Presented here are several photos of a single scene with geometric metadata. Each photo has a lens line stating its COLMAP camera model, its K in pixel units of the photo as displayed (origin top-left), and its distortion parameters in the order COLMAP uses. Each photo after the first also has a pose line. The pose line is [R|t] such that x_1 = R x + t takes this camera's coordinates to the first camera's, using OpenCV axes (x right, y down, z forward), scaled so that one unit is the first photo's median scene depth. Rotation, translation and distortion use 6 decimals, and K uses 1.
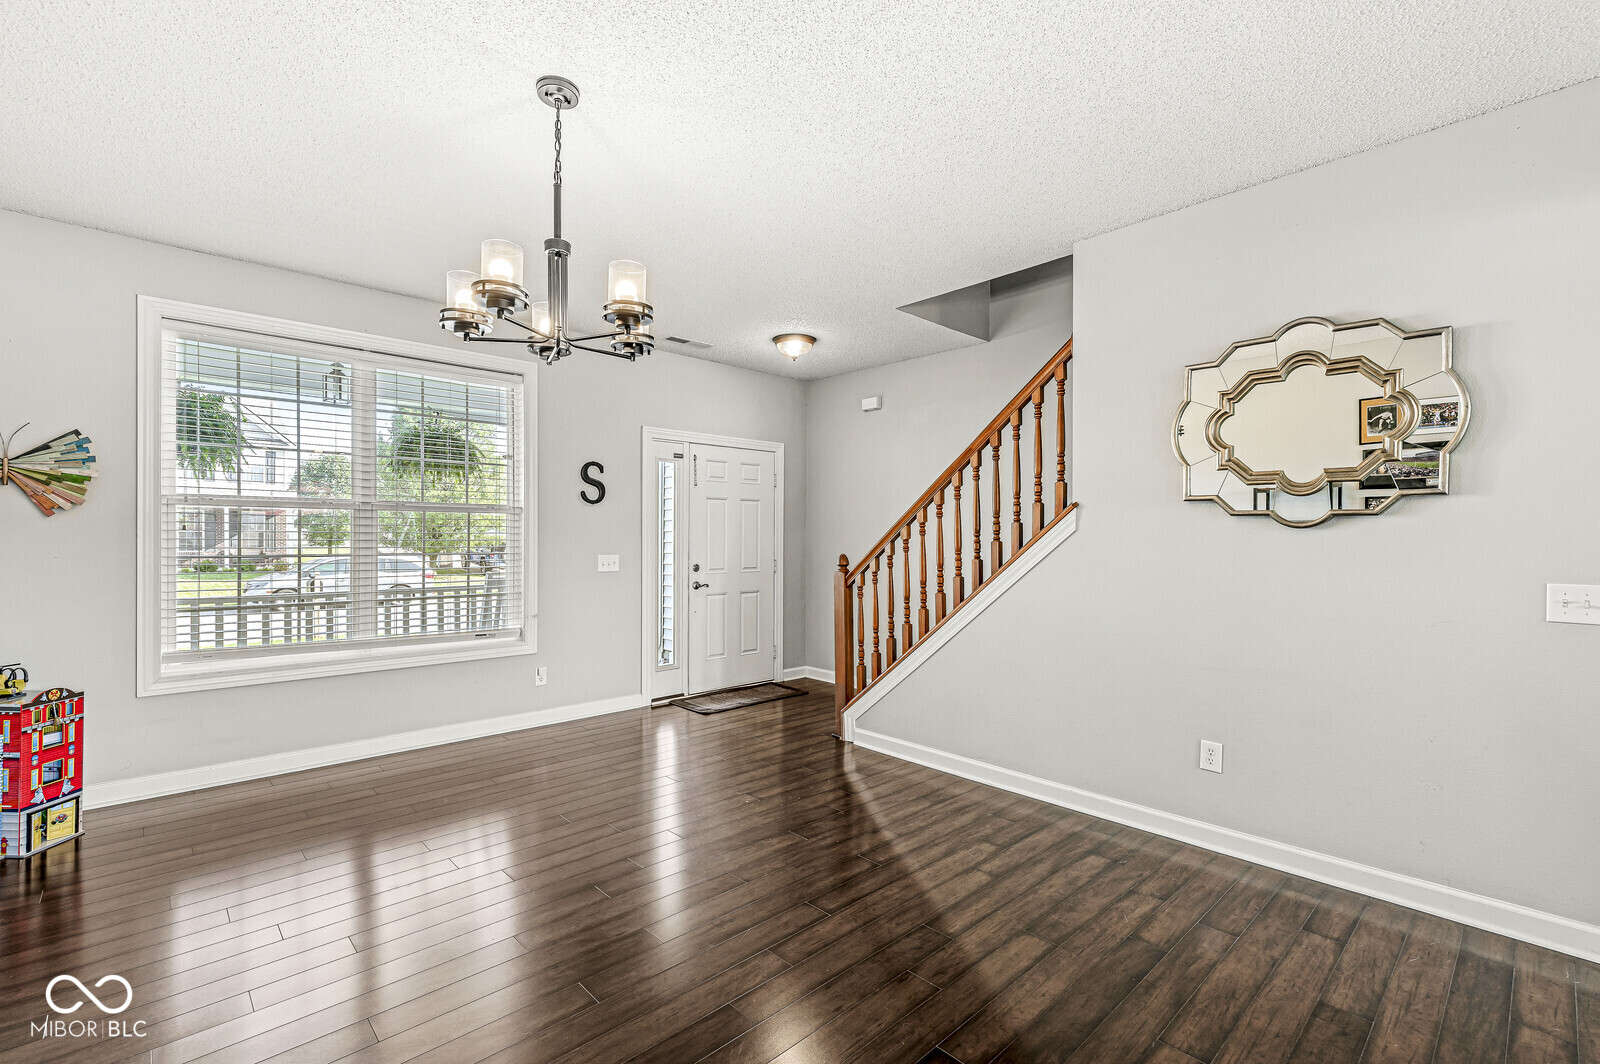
lens RADIAL K [[702.0, 0, 790.6], [0, 702.0, 540.3], [0, 0, 1]] dist [0.000744, 0.001152]
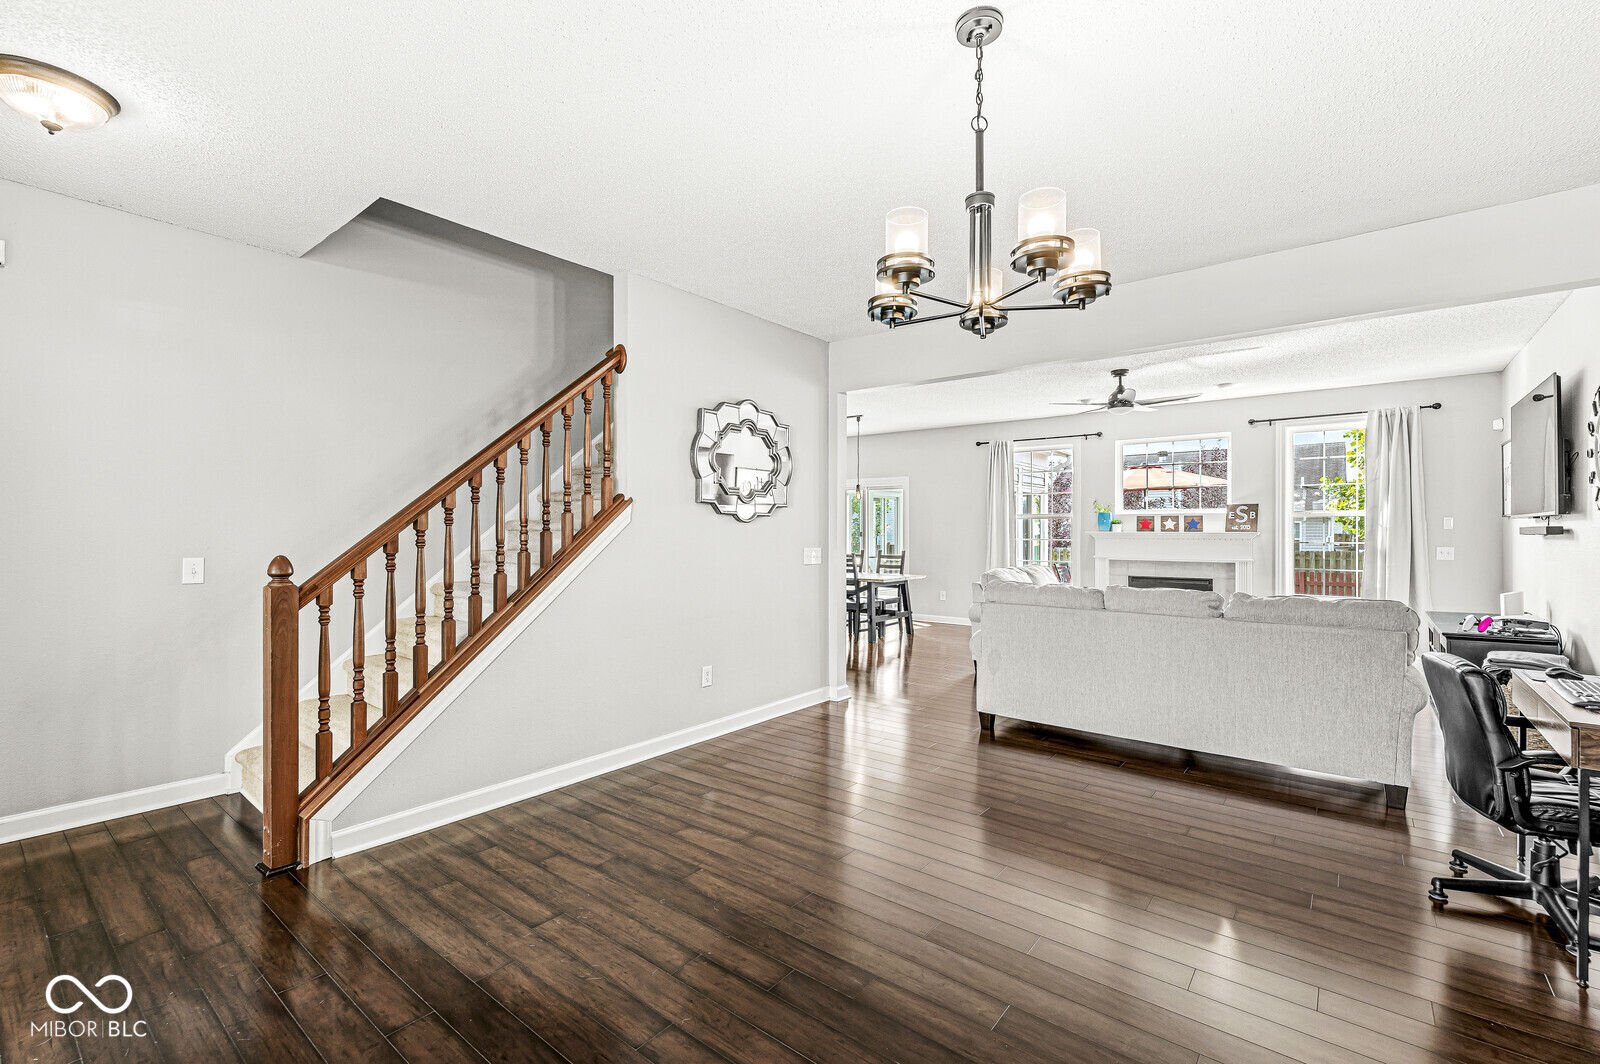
lens RADIAL K [[702.0, 0, 794.5], [0, 702.0, 525.5], [0, 0, 1]] dist [0.000744, 0.001152]
pose [[-0.146556, 0.002214, 0.989200, -0.727824], [0.004347, 0.999989, -0.001594, -0.004085], [-0.989193, 0.004066, -0.146565, 0.848228]]
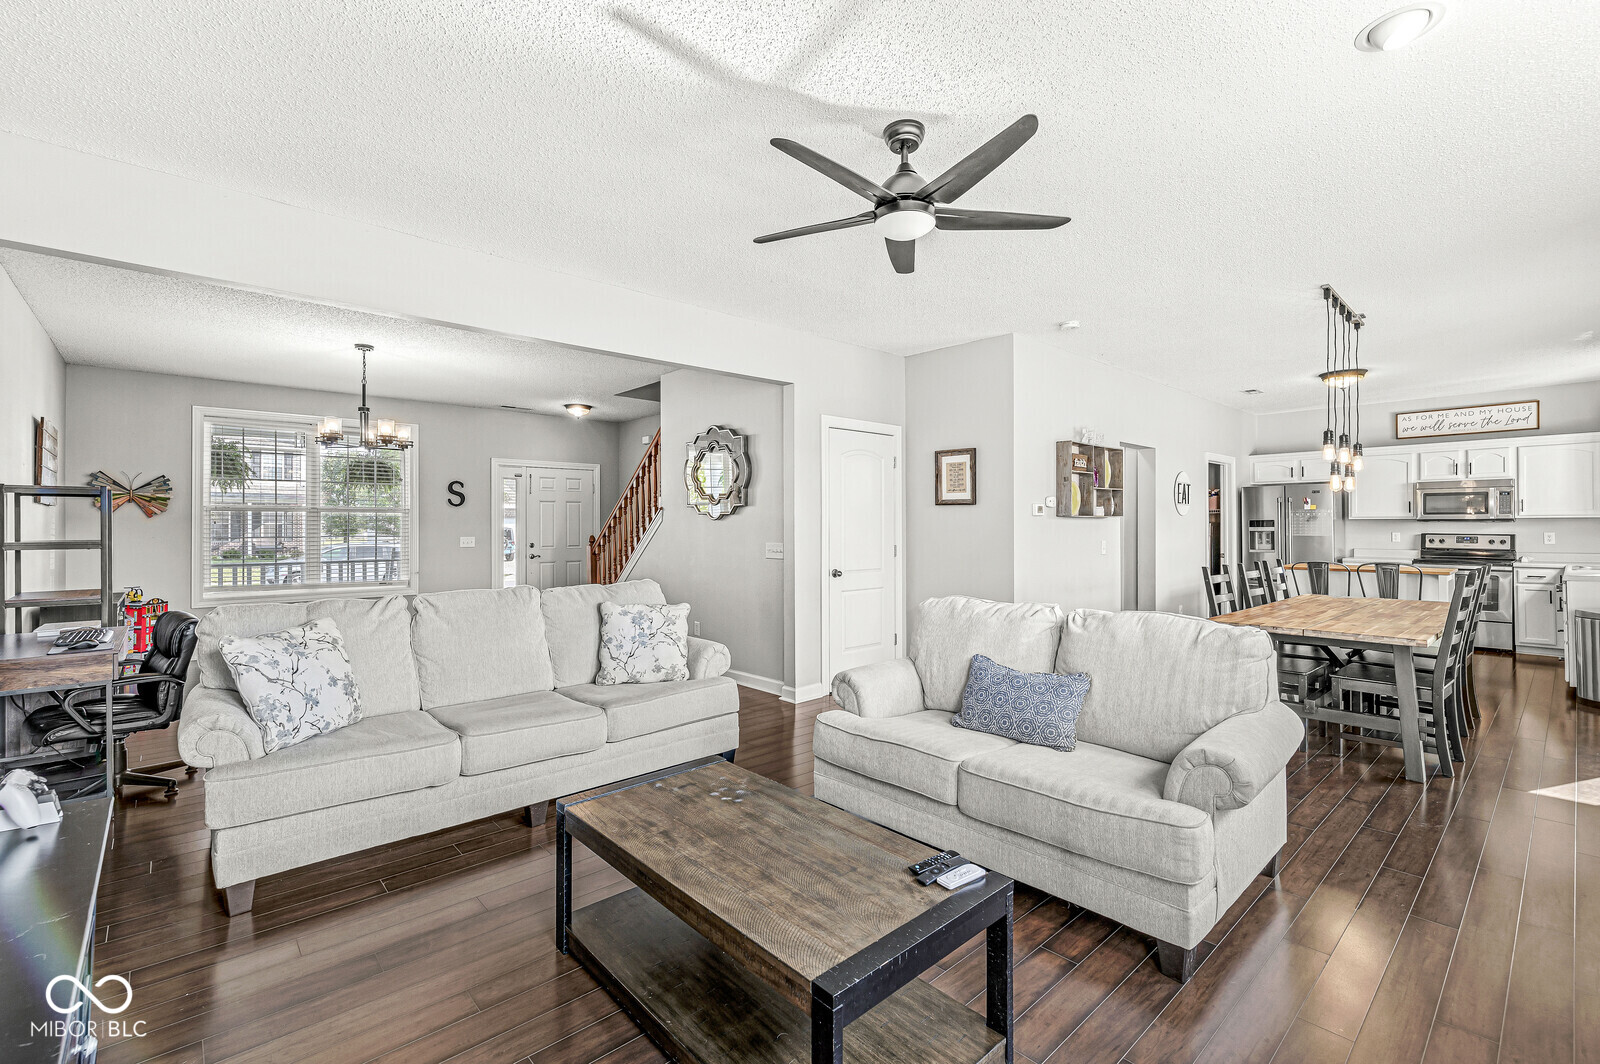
lens RADIAL K [[702.0, 0, 797.9], [0, 702.0, 522.3], [0, 0, 1]] dist [0.000744, 0.001152]
pose [[0.999842, -0.006283, -0.016649, 0.772867], [0.006117, 0.999932, -0.009977, 0.010449], [0.016711, 0.009874, 0.999812, -0.906267]]
